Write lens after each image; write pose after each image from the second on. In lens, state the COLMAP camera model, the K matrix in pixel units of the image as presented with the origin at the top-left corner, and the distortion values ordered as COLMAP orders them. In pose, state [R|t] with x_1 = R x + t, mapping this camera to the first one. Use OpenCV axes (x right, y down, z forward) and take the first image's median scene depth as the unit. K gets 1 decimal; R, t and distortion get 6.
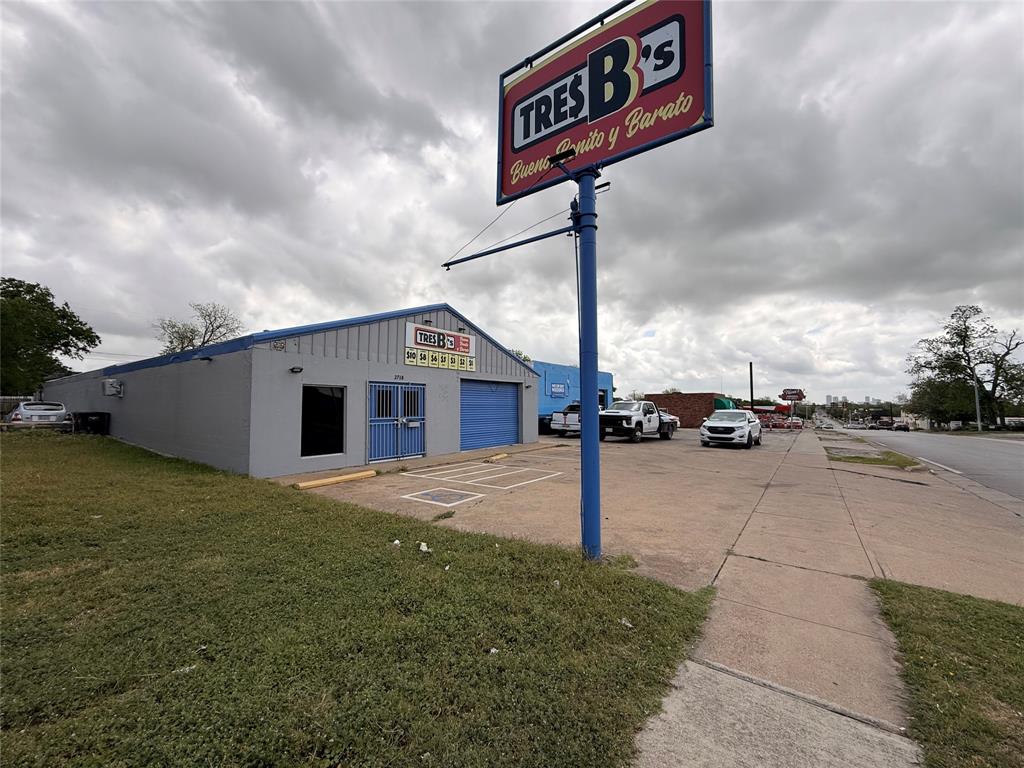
lens RADIAL K [[403.2, 0, 512.0], [0, 403.2, 384.0], [0, 0, 1]] dist [-0.009925, -0.000040]
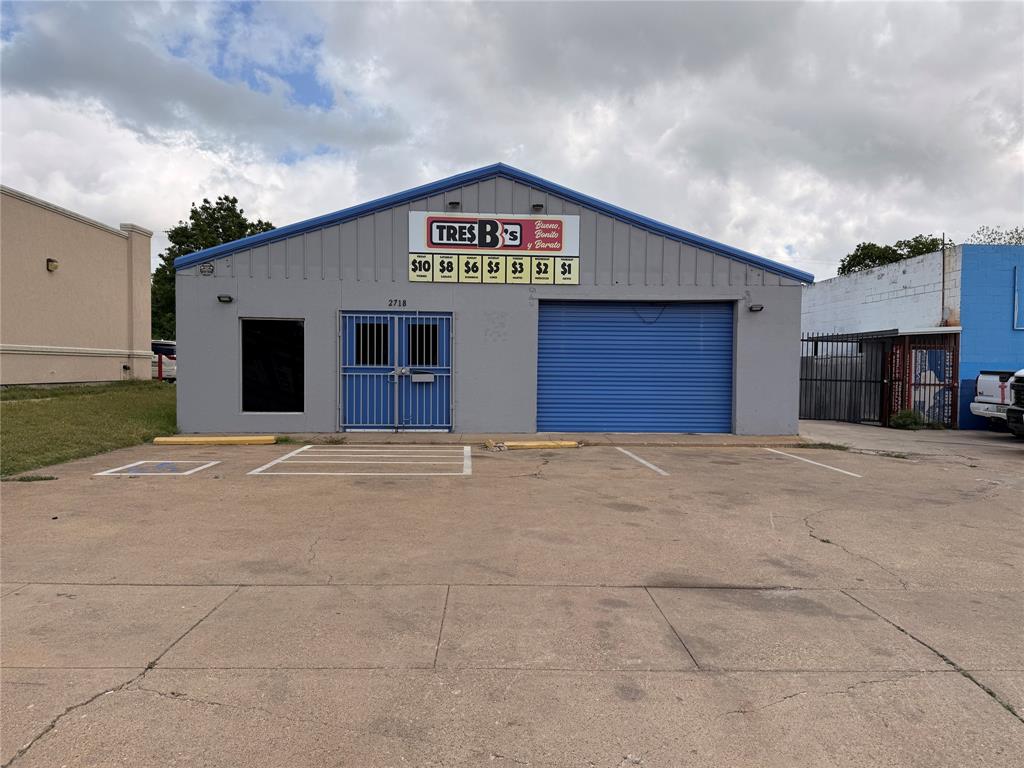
lens RADIAL K [[685.8, 0, 527.9], [0, 685.8, 387.1], [0, 0, 1]] dist [0.088037, -0.115544]
pose [[0.633030, 0.033255, -0.773412, 0.621602], [0.030818, 0.997202, 0.068102, 0.043253], [0.773513, -0.066945, 0.630235, 0.420965]]
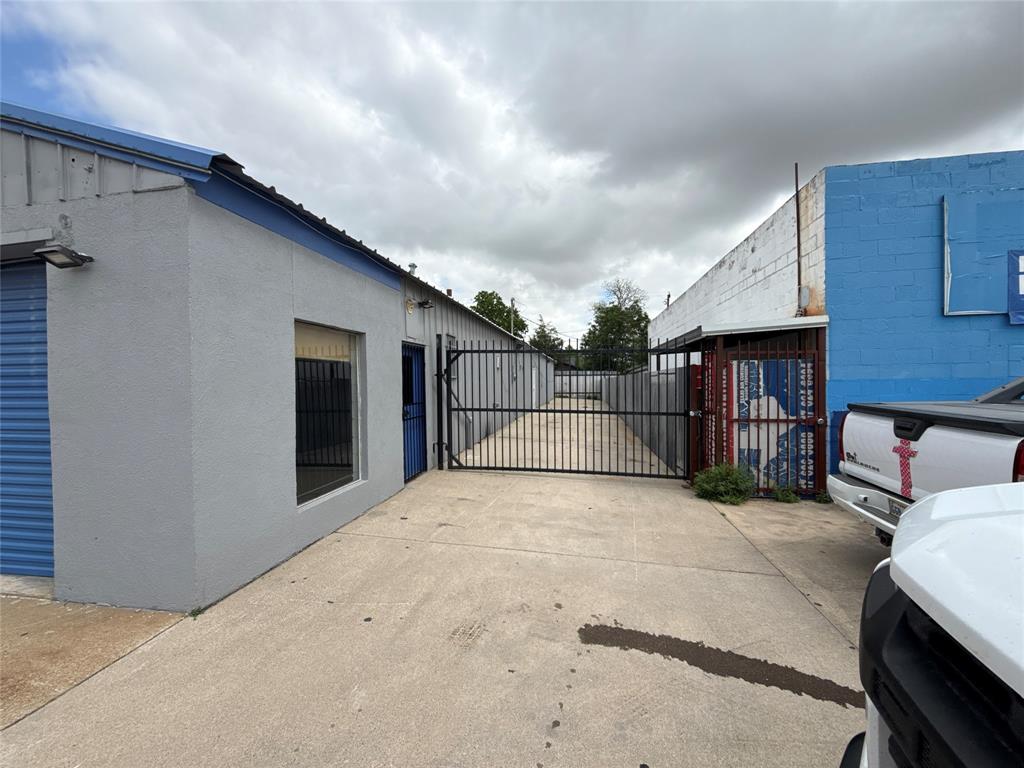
lens RADIAL K [[403.2, 0, 512.0], [0, 403.2, 384.0], [0, 0, 1]] dist [-0.009925, -0.000040]
pose [[0.441551, 0.008686, -0.897194, 0.343755], [0.058452, 0.997550, 0.038424, 0.080437], [0.895330, -0.069409, 0.439961, 1.421346]]
